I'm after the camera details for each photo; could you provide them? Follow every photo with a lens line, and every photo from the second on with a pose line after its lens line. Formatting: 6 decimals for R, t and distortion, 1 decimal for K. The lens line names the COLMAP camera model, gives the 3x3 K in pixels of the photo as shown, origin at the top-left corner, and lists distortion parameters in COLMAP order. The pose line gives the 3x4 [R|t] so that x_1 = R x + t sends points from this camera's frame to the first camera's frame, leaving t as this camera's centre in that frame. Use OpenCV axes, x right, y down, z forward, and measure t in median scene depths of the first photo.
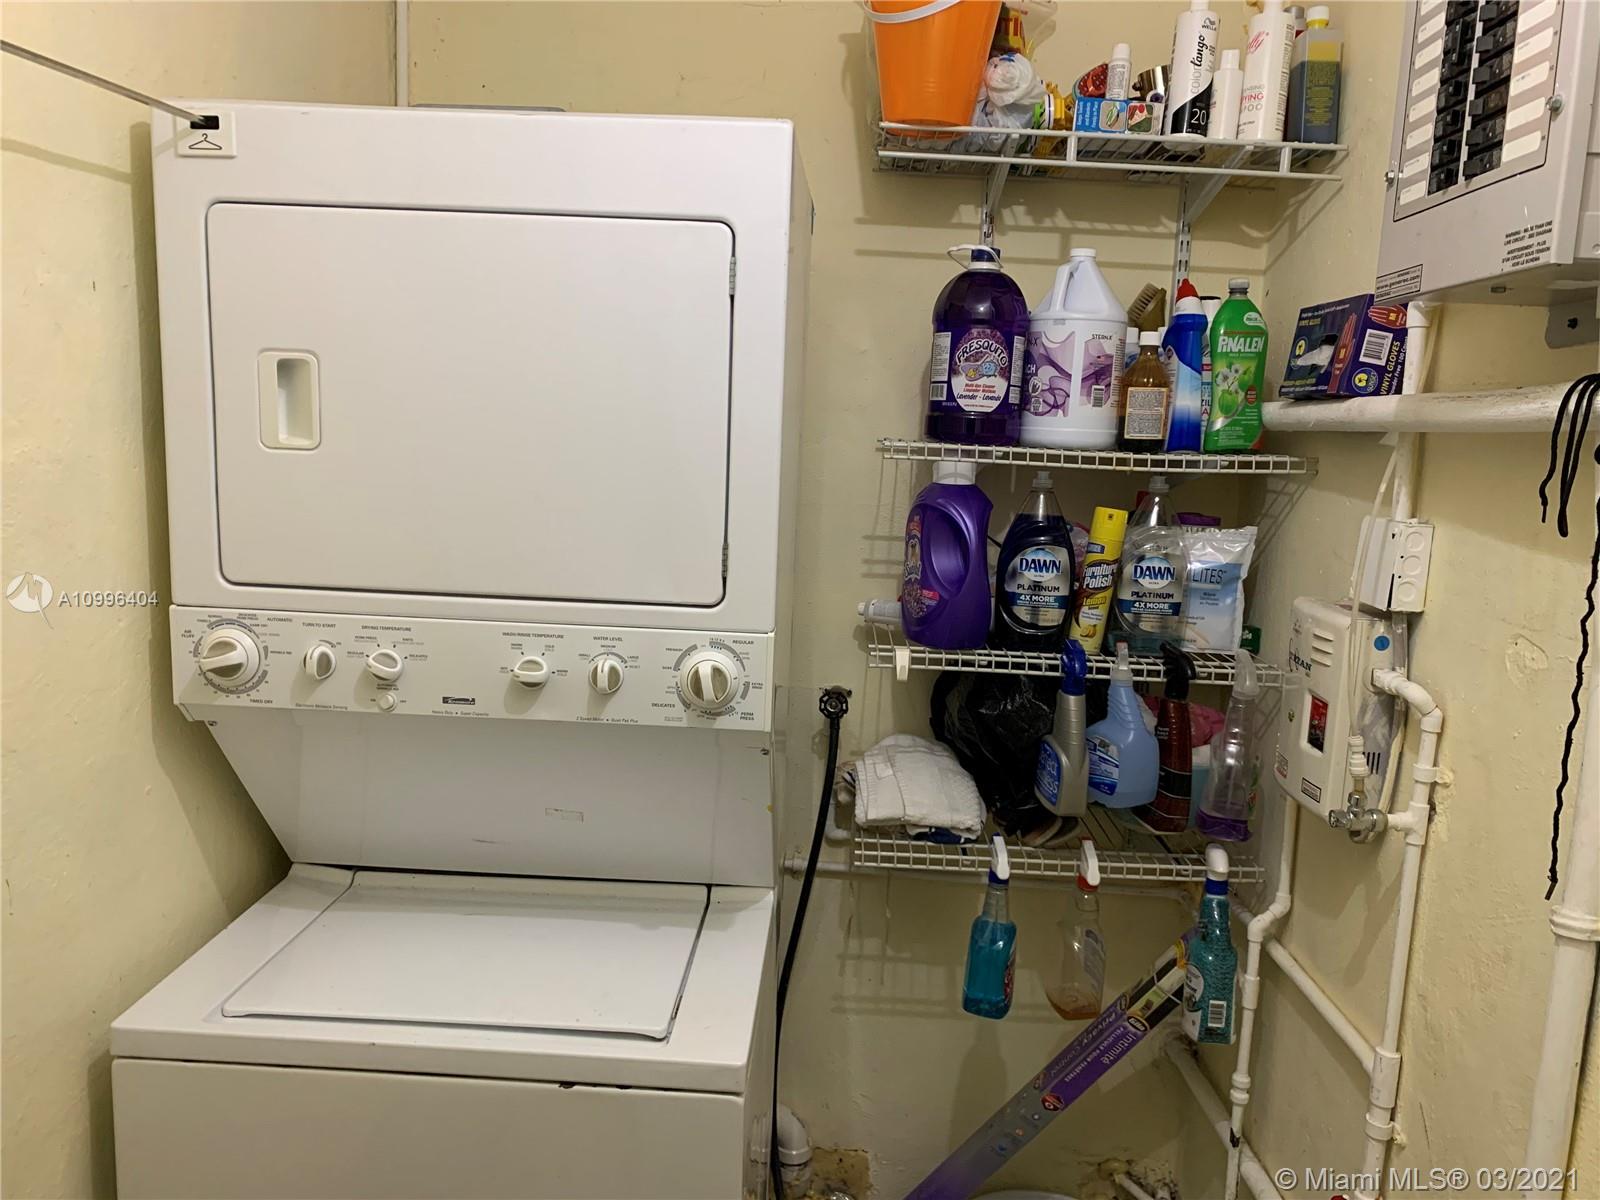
lens RADIAL K [[1250.3, 0, 799.1], [0, 1250.3, 592.5], [0, 0, 1]] dist [0.009677, 0.002083]
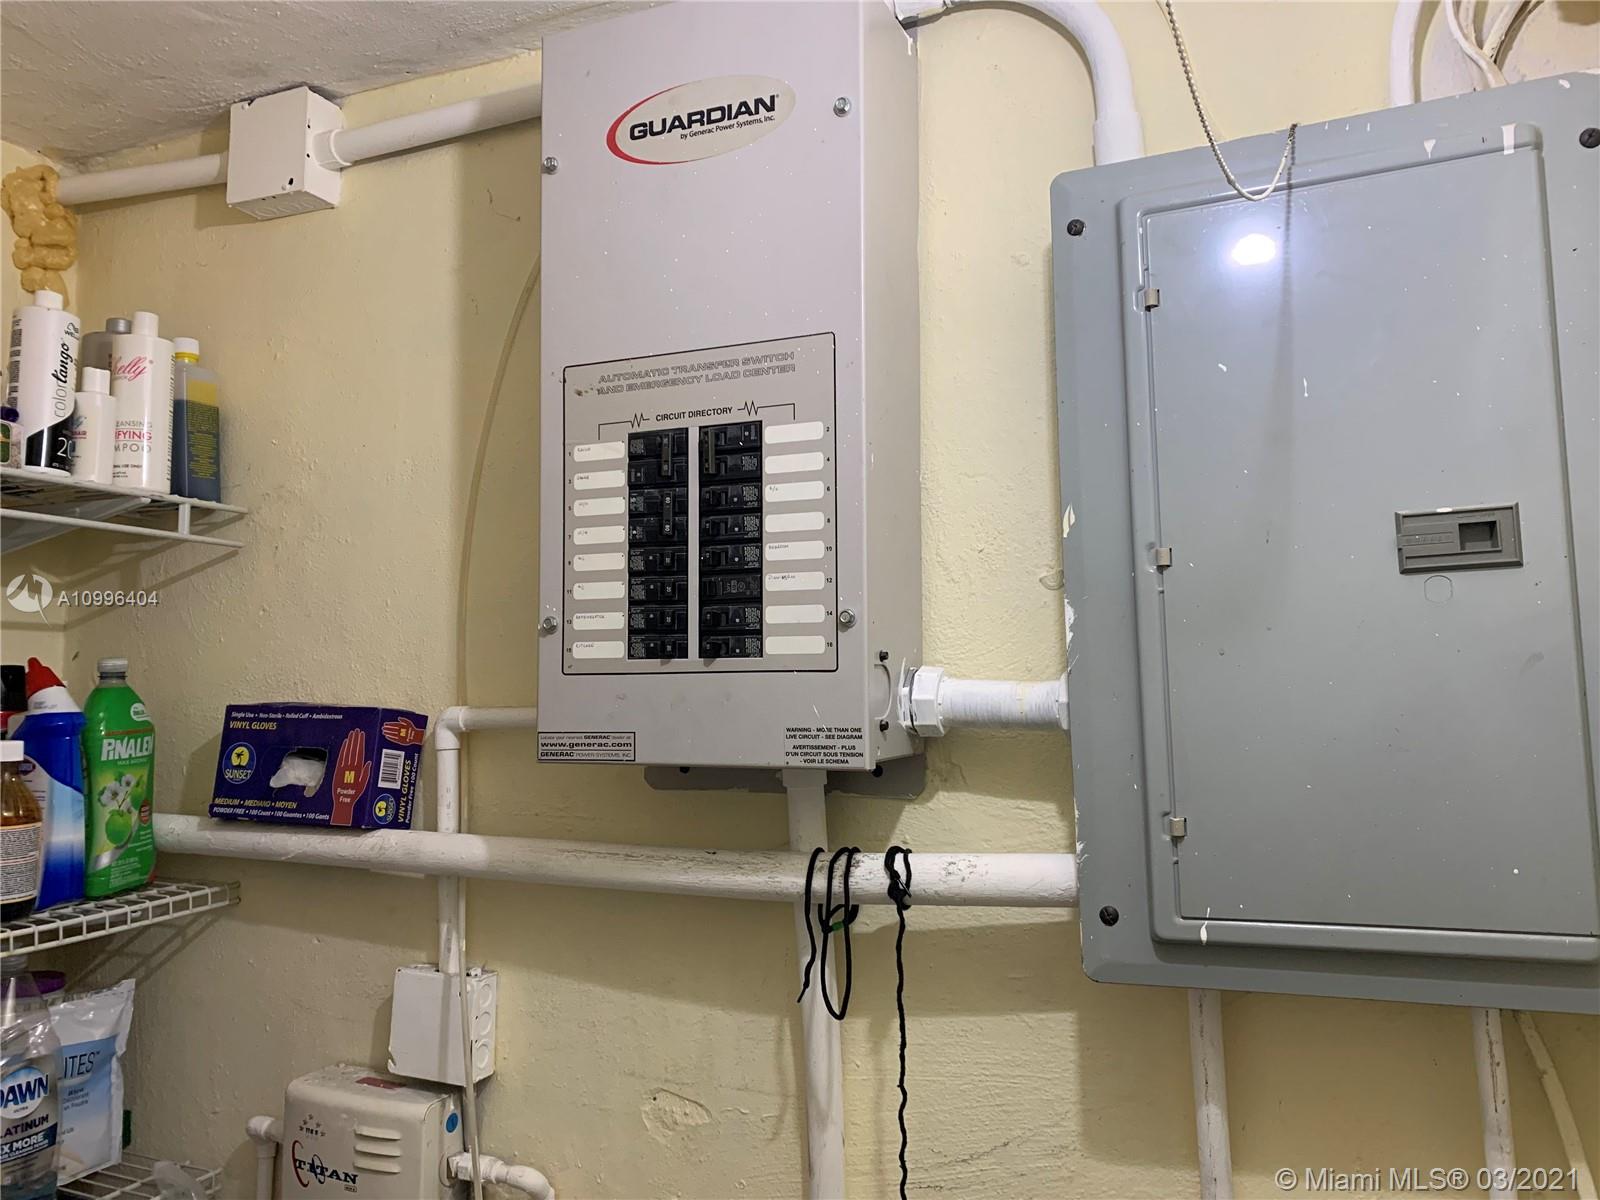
lens RADIAL K [[1250.3, 0, 799.1], [0, 1250.3, 592.5], [0, 0, 1]] dist [0.009677, 0.002083]
pose [[0.379217, 0.015806, 0.925173, -0.195678], [0.142798, 0.986876, -0.075391, -0.181367], [-0.914223, 0.160702, 0.371983, 0.351964]]
